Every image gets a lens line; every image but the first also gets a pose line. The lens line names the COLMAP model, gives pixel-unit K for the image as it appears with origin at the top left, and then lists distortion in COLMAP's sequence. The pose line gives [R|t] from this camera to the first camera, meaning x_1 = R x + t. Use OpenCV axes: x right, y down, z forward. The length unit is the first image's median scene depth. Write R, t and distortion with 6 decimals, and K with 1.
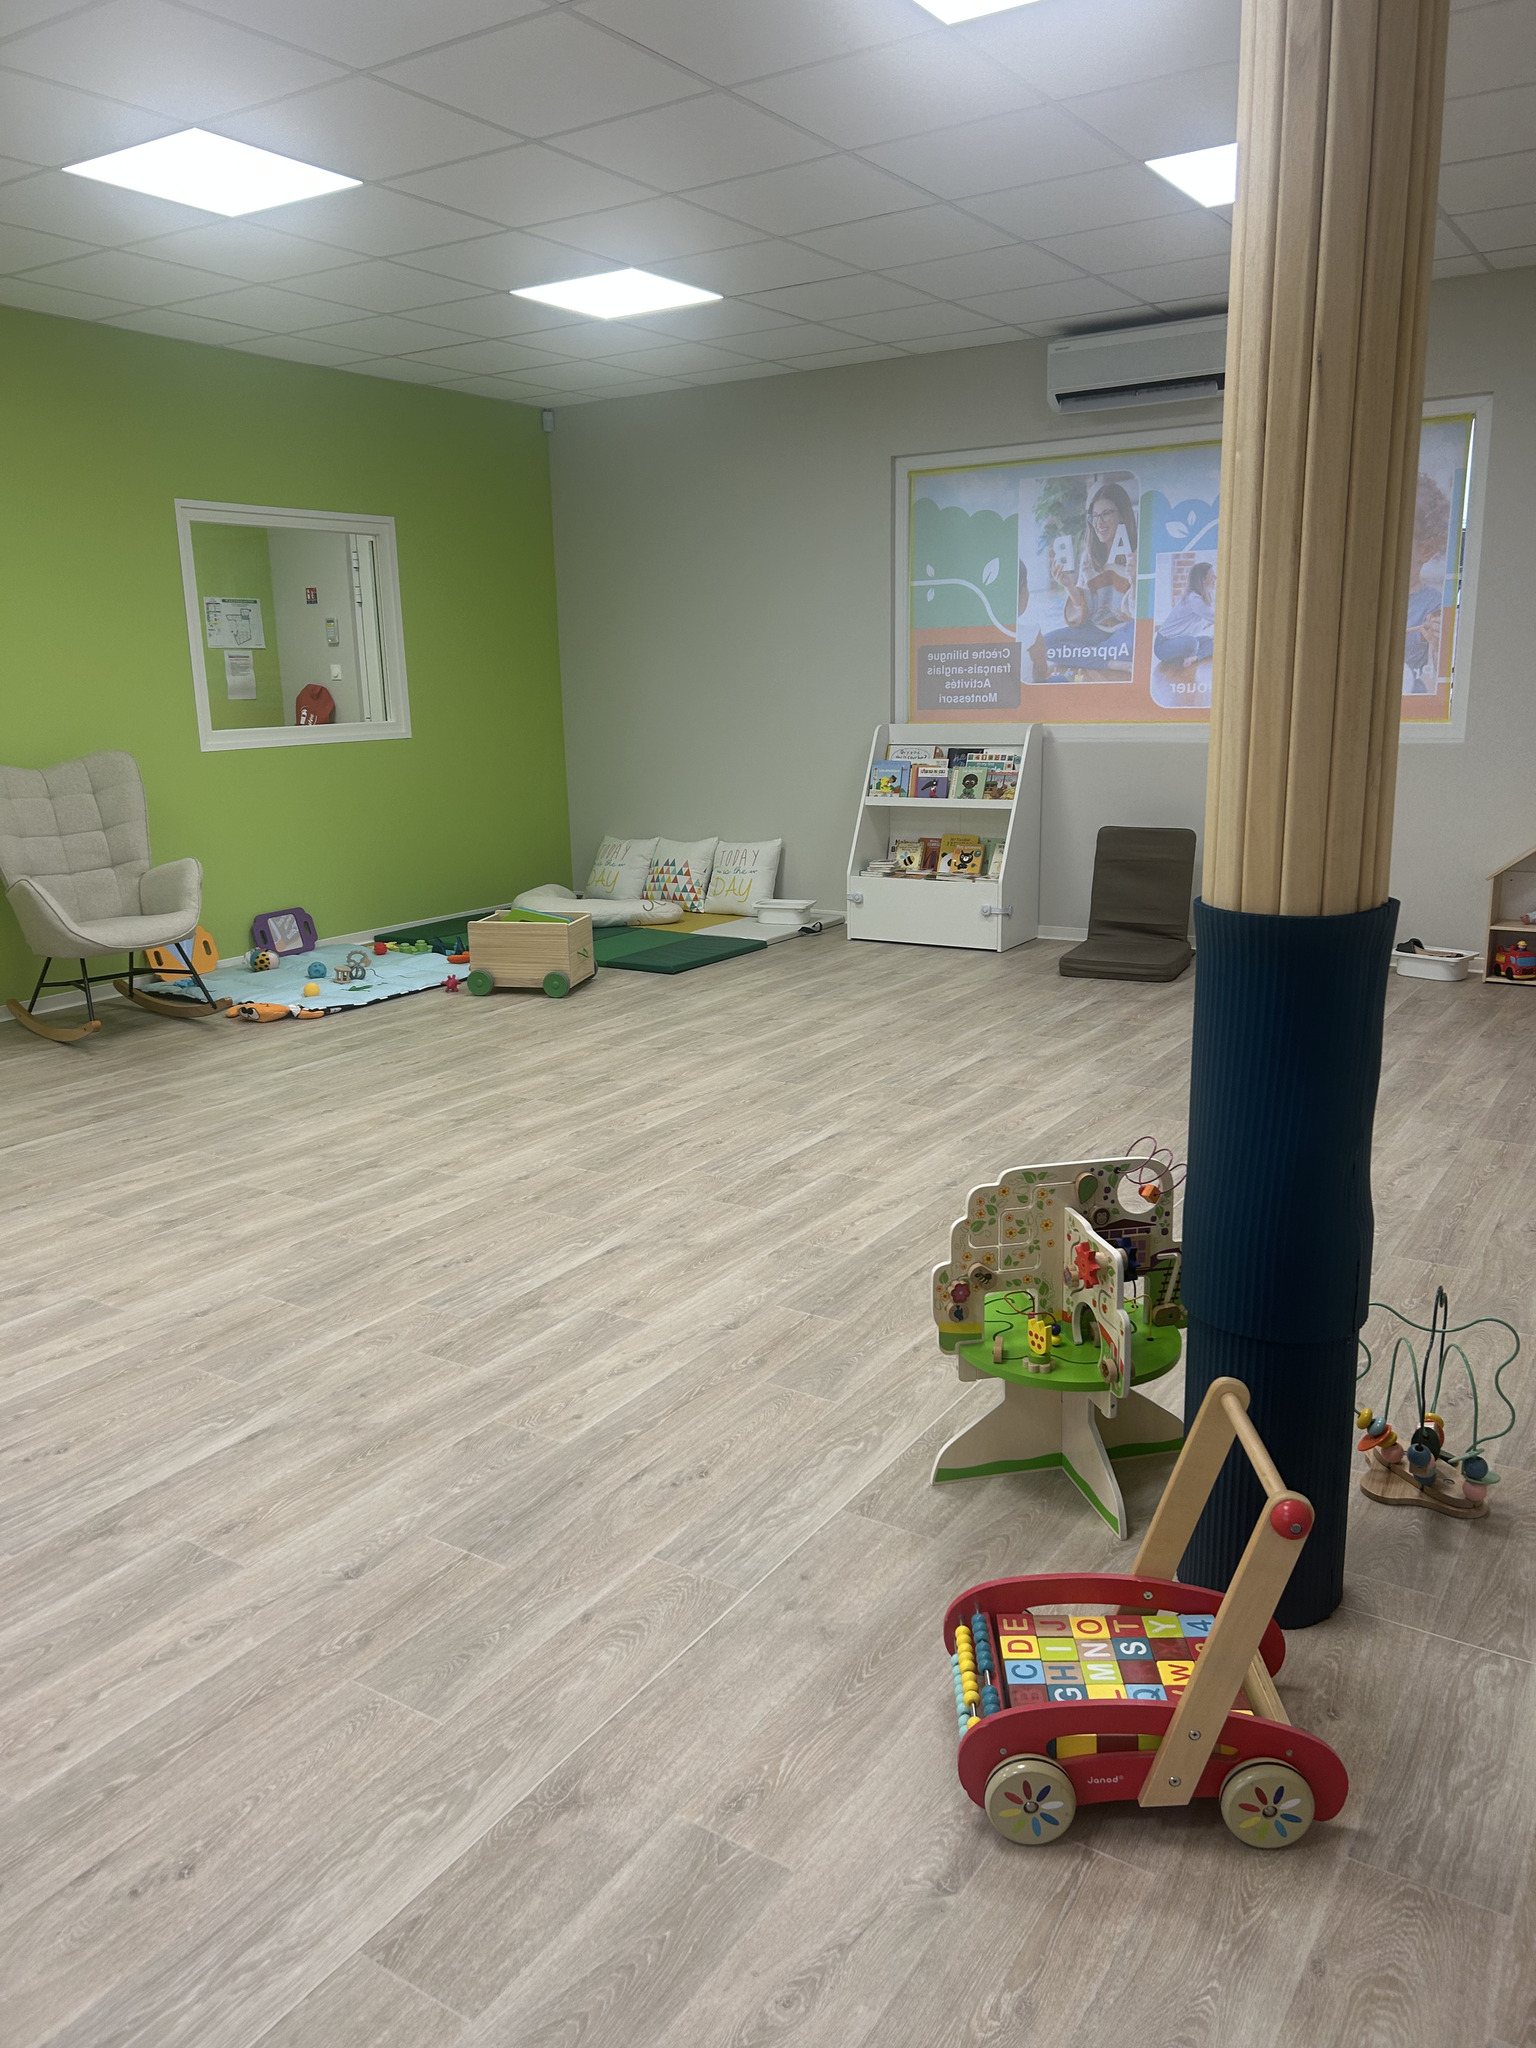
lens RADIAL K [[1539.3, 0, 768.0], [0, 1539.3, 1024.0], [0, 0, 1]] dist [0.052508, -0.058033]
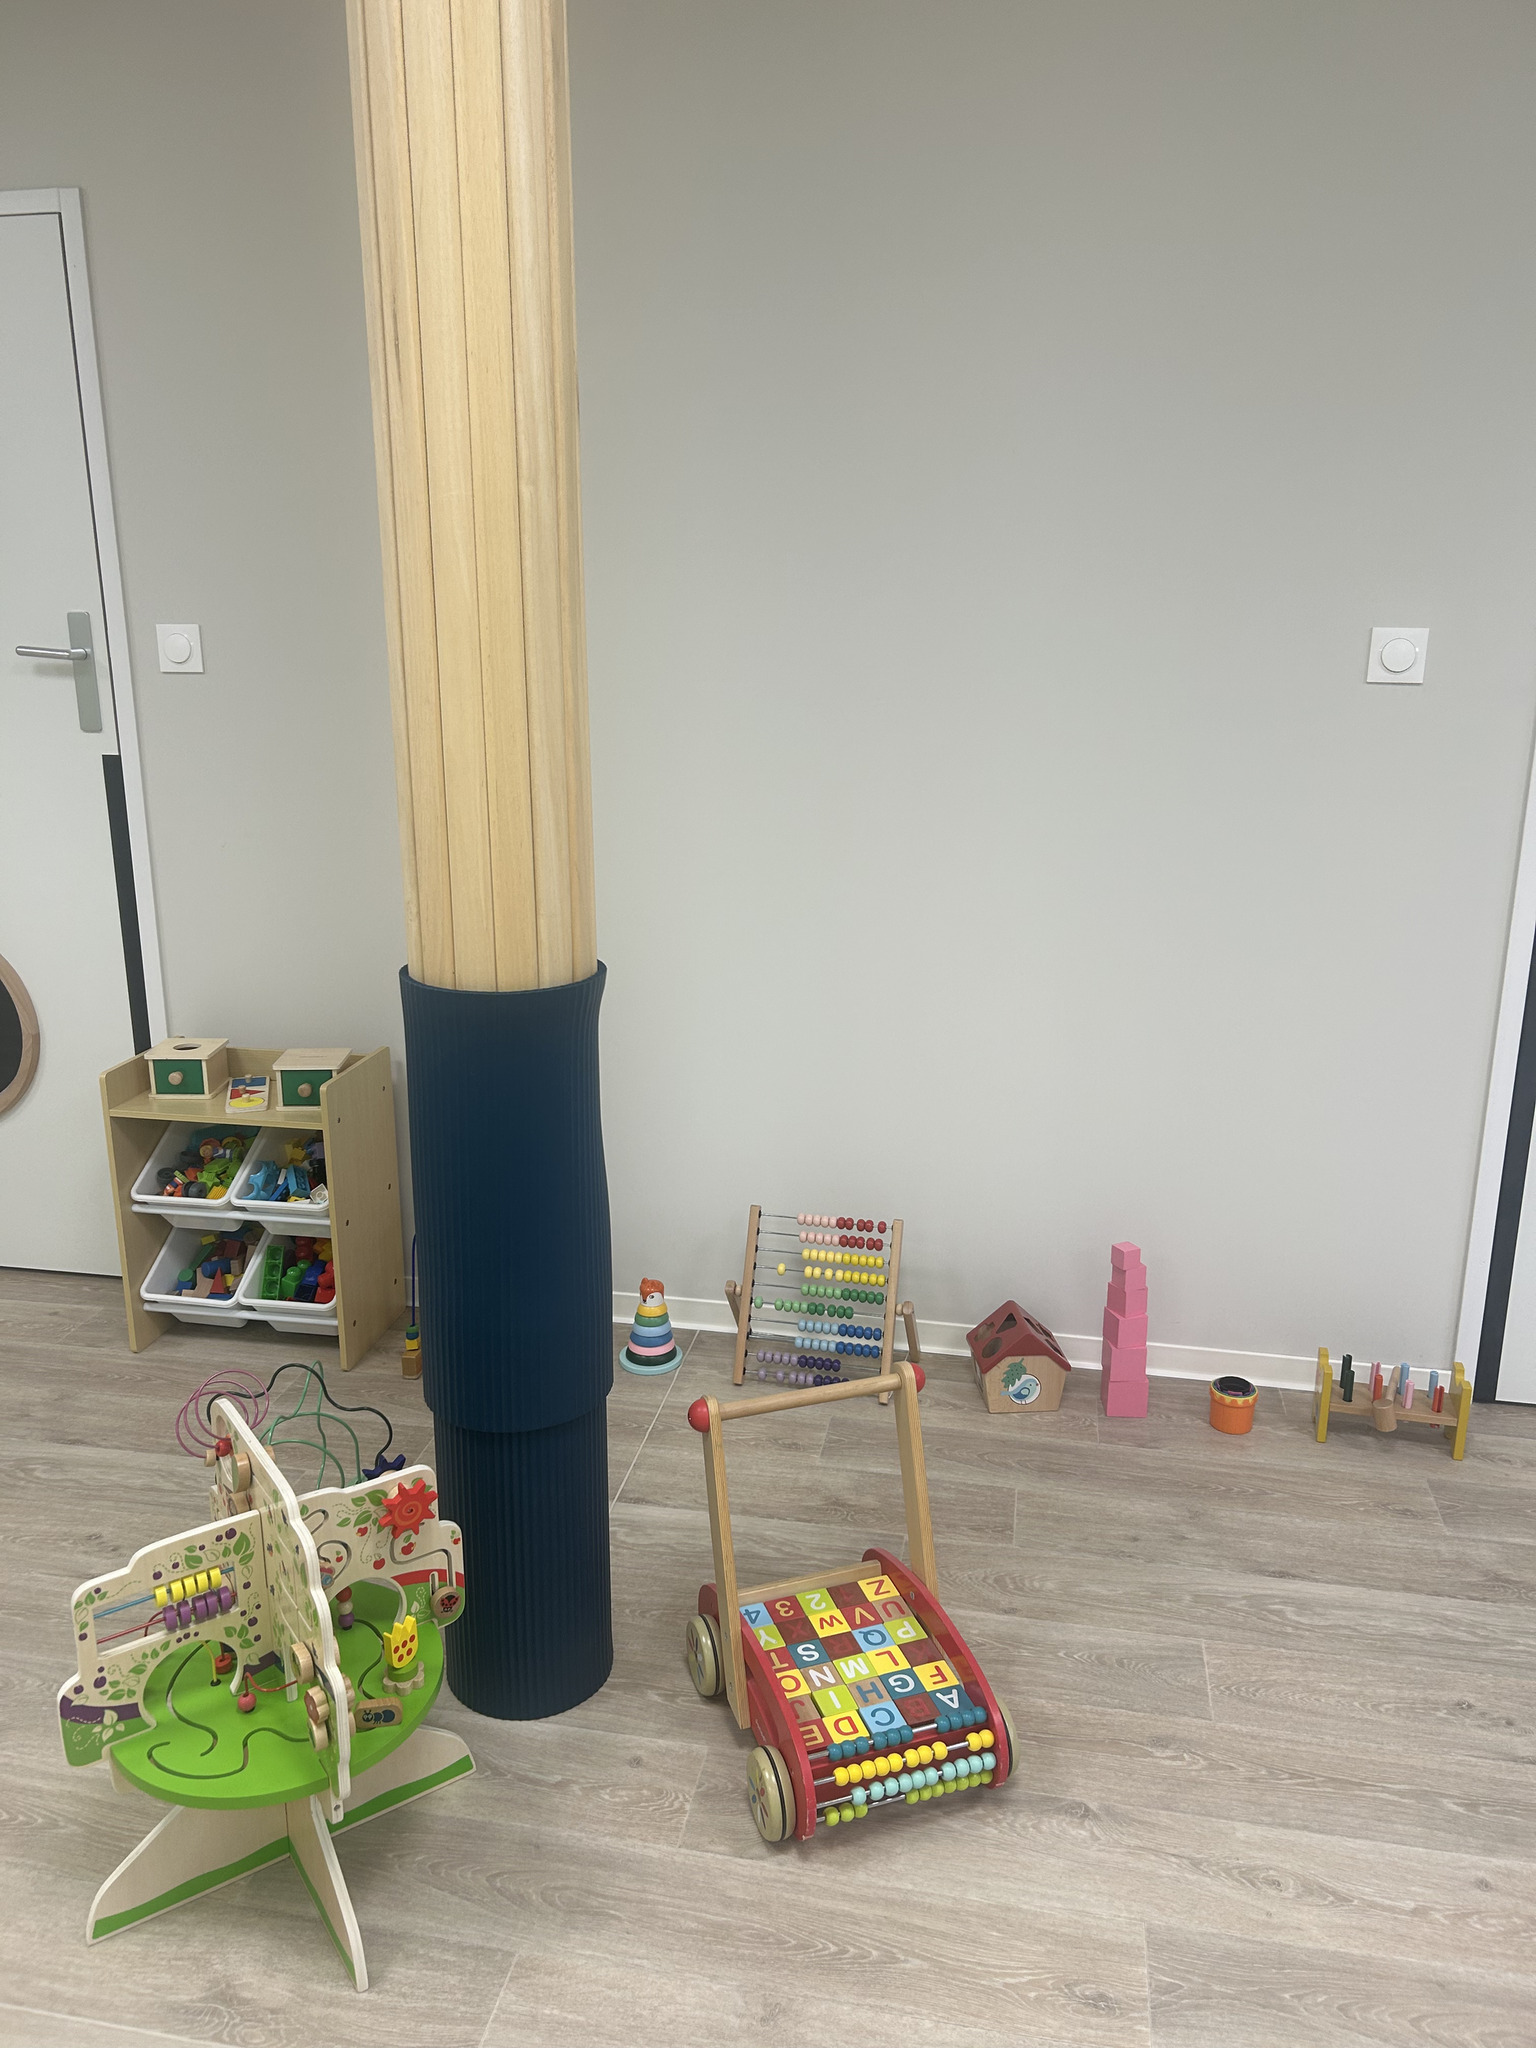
lens RADIAL K [[1539.3, 0, 768.0], [0, 1539.3, 1024.0], [0, 0, 1]] dist [0.052508, -0.058033]
pose [[-0.380755, -0.225880, 0.896663, -0.167781], [0.212225, 0.922472, 0.322500, -0.093421], [-0.899992, 0.313088, -0.303299, 0.340132]]
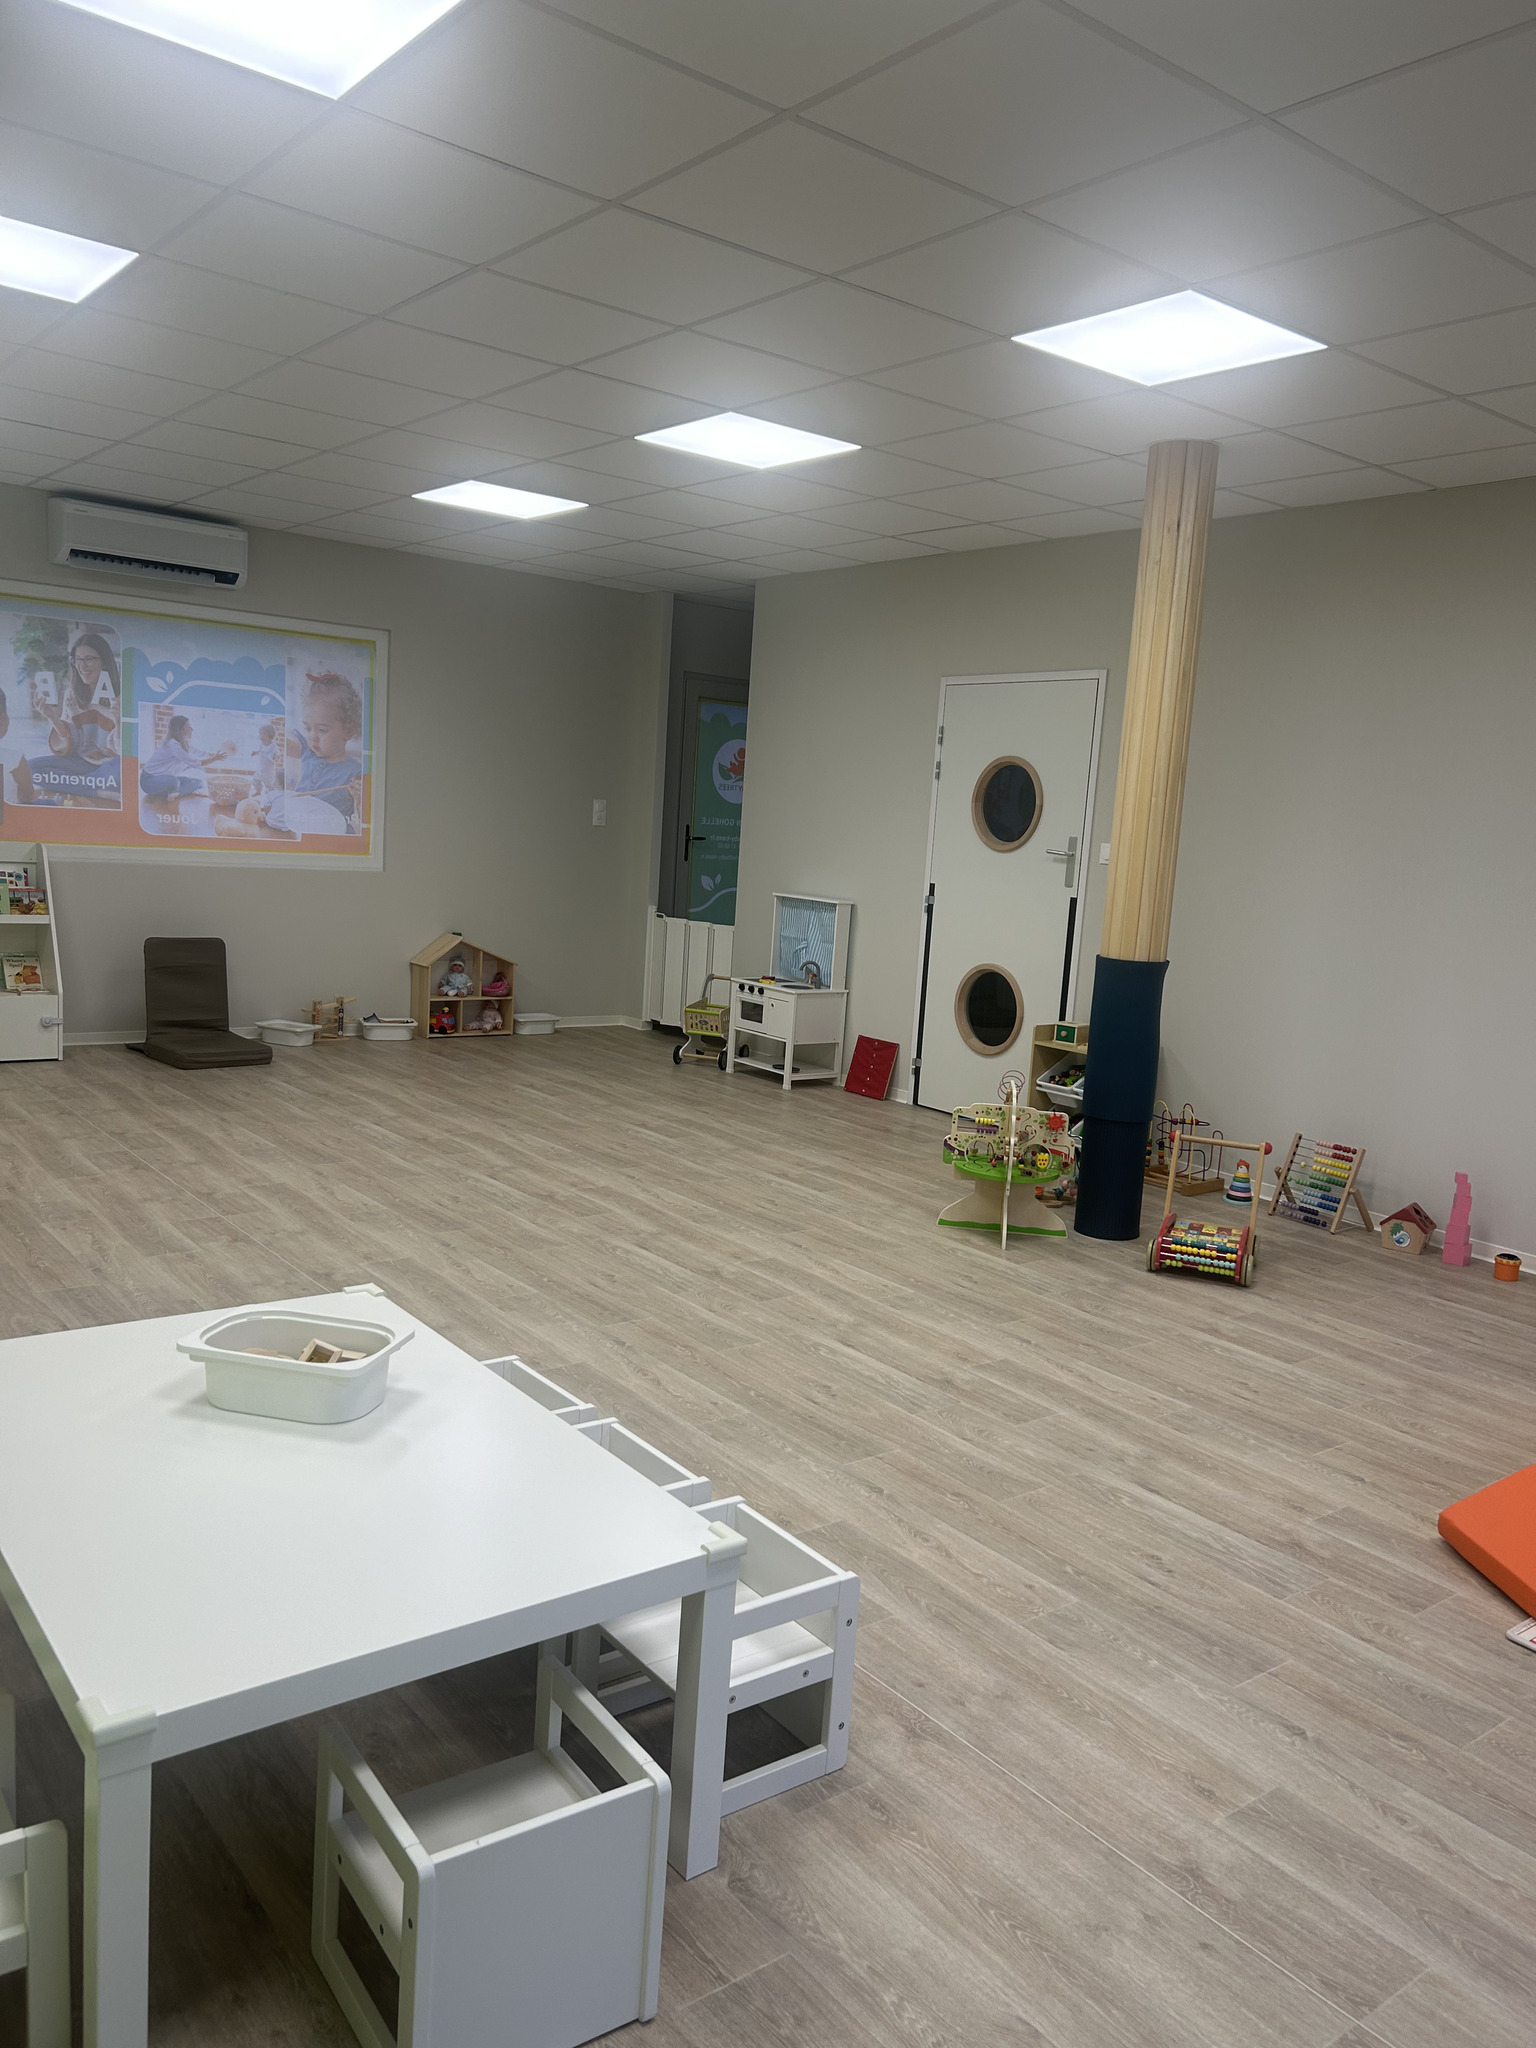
lens RADIAL K [[1539.3, 0, 768.0], [0, 1539.3, 1024.0], [0, 0, 1]] dist [0.052508, -0.058033]
pose [[0.322466, -0.084780, 0.942777, -0.708076], [0.141729, 0.989078, 0.040467, -0.048224], [-0.935911, 0.120569, 0.330960, 0.213138]]
